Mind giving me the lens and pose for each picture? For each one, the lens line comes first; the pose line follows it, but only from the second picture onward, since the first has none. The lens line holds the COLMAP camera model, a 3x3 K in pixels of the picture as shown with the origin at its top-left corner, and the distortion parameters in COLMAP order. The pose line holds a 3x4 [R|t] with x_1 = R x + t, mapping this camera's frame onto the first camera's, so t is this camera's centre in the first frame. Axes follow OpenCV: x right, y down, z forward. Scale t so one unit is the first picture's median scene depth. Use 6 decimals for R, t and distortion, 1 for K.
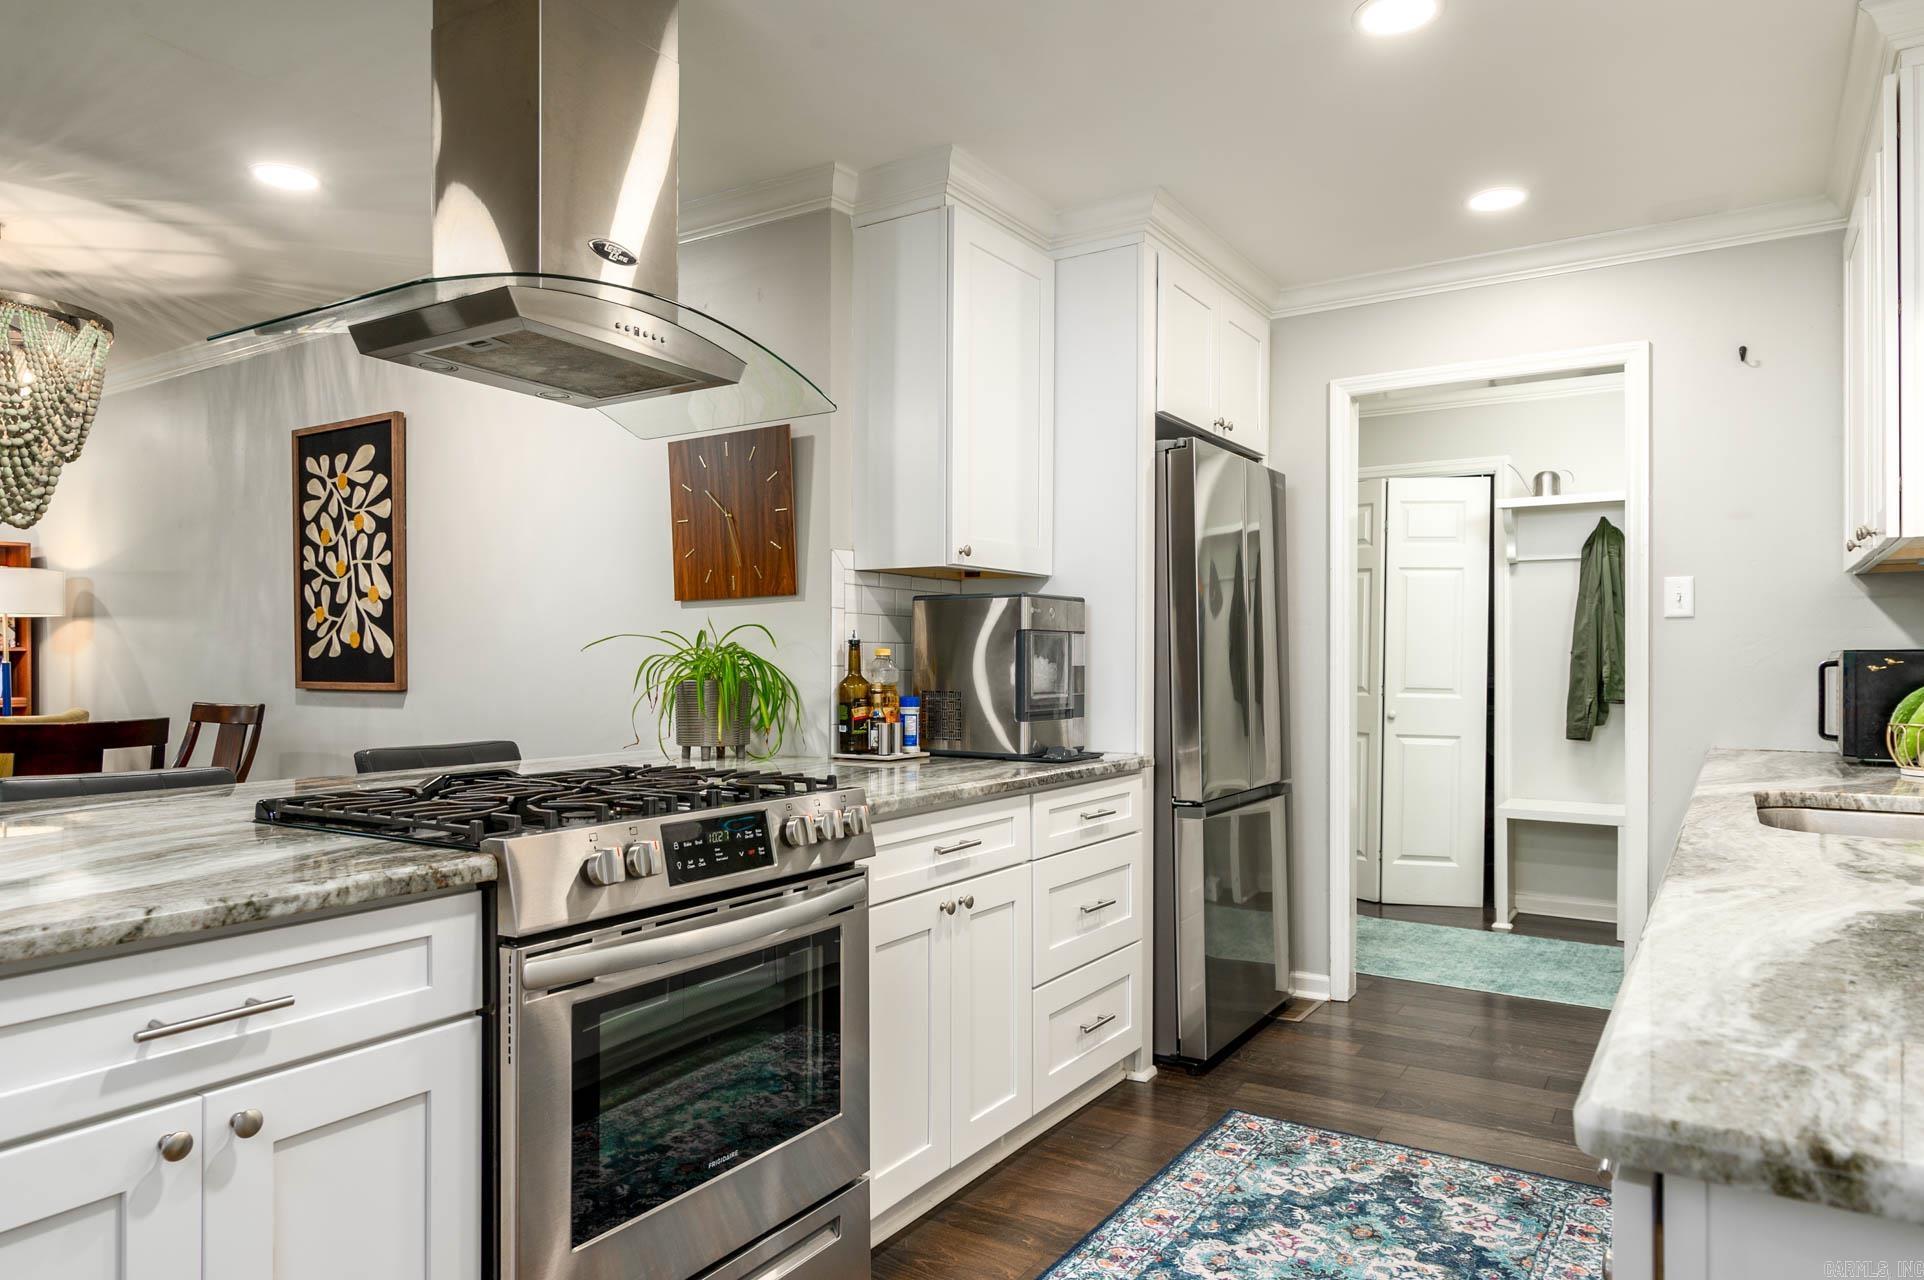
lens RADIAL K [[1191.9, 0, 961.1], [0, 1191.9, 653.6], [0, 0, 1]] dist [0.001713, 0.001012]
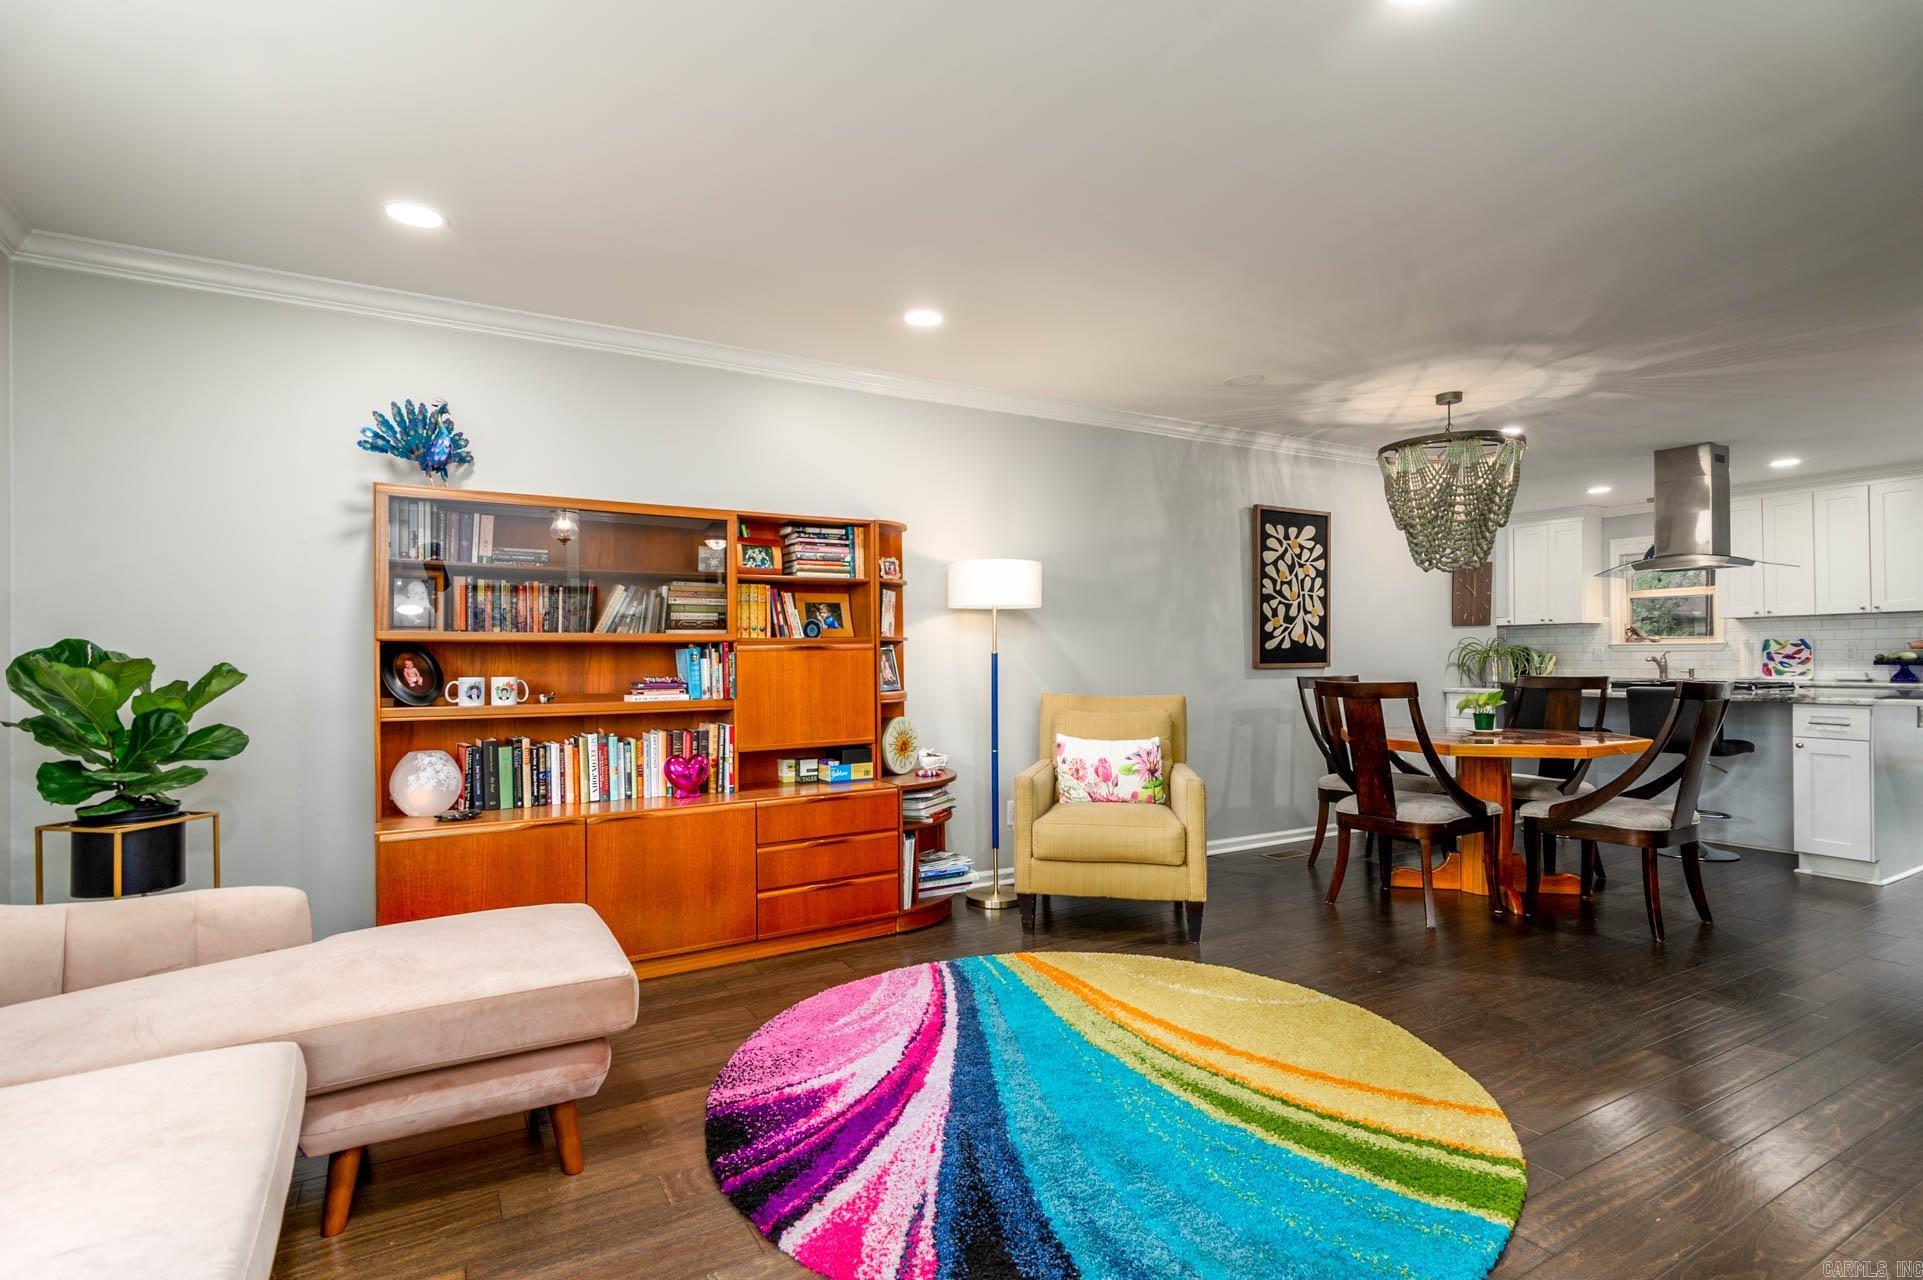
lens RADIAL K [[931.9, 0, 964.2], [0, 931.9, 649.4], [0, 0, 1]] dist [0.002787, 0.000150]
pose [[0.453939, 0.003350, 0.891027, -1.909800], [0.001197, 0.999990, -0.004369, 0.009559], [-0.891032, 0.003050, 0.453930, 0.821859]]
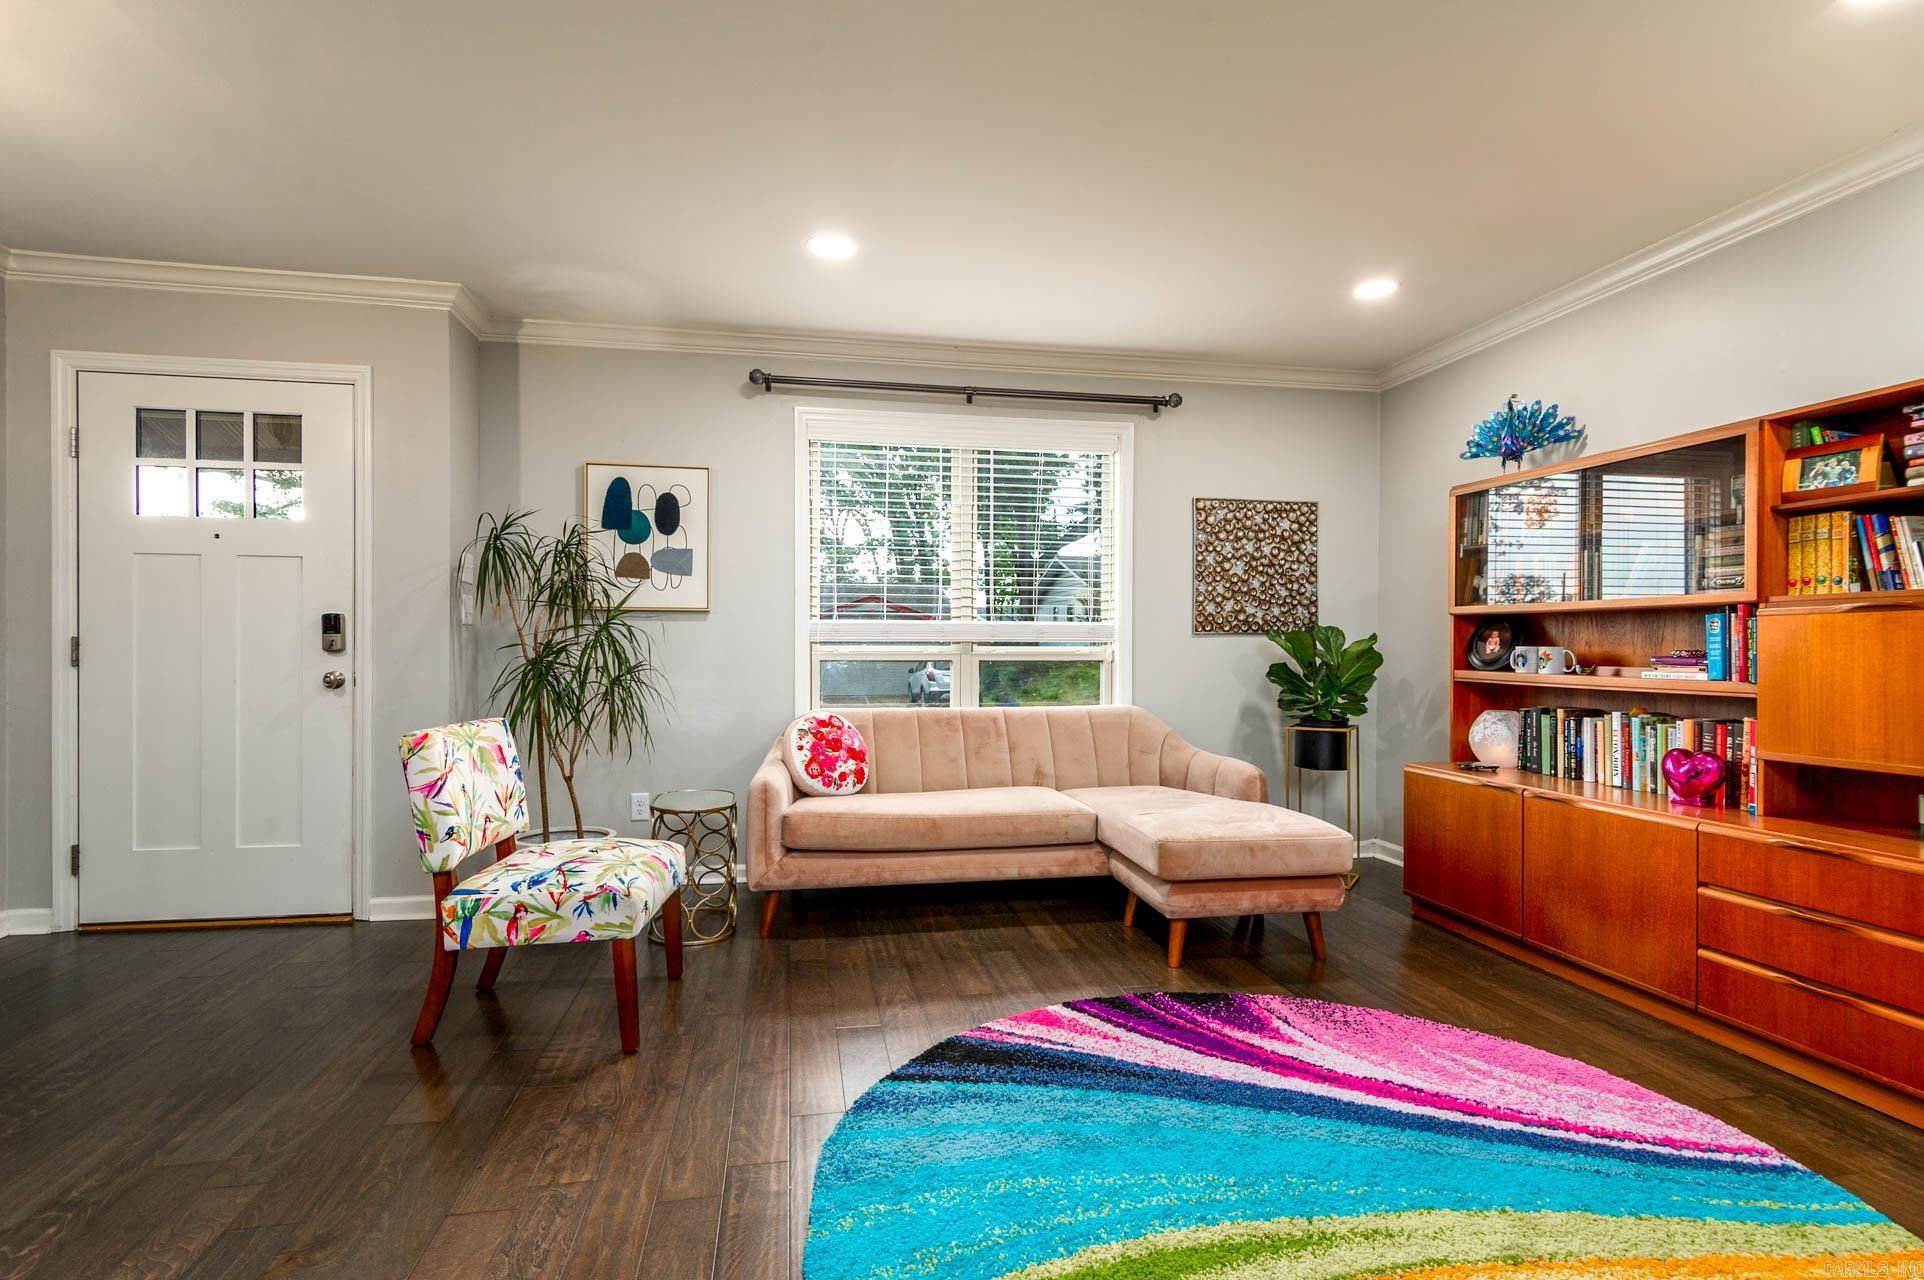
lens RADIAL K [[932.4, 0, 964.7], [0, 932.4, 649.4], [0, 0, 1]] dist [0.002787, 0.000150]
pose [[0.682605, 0.004505, -0.730773, -1.186575], [0.003035, 0.999955, 0.009000, 0.021352], [0.730781, -0.008362, 0.682561, 0.615773]]
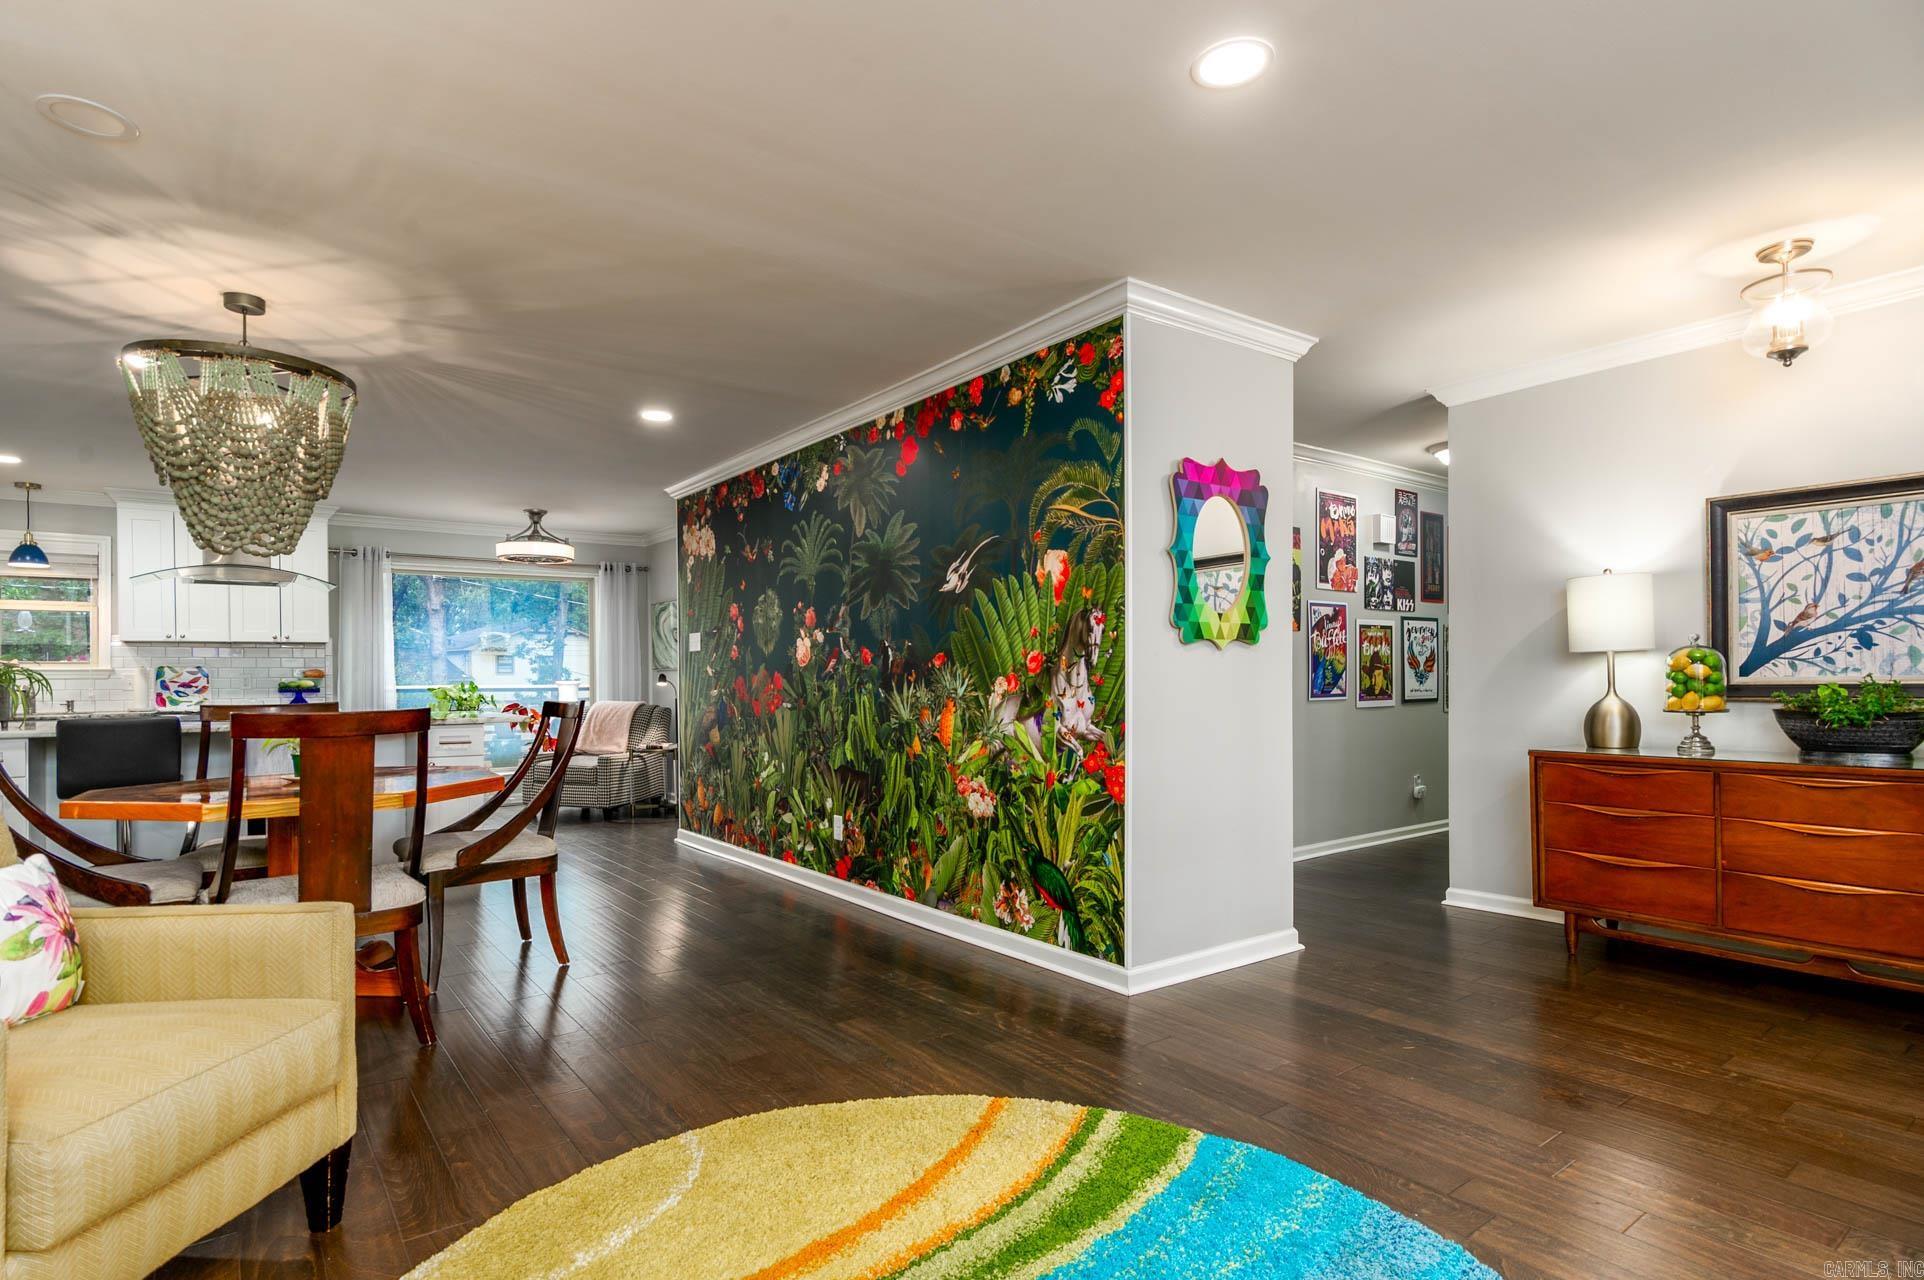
lens RADIAL K [[964.2, 0, 934.8], [0, 964.2, 681.8], [0, 0, 1]] dist [0.001643, 0.000301]
pose [[-0.930039, 0.005878, 0.367415, -1.497193], [0.005579, 0.999983, -0.001876, 0.021606], [-0.367420, 0.000305, -0.930055, 1.319083]]
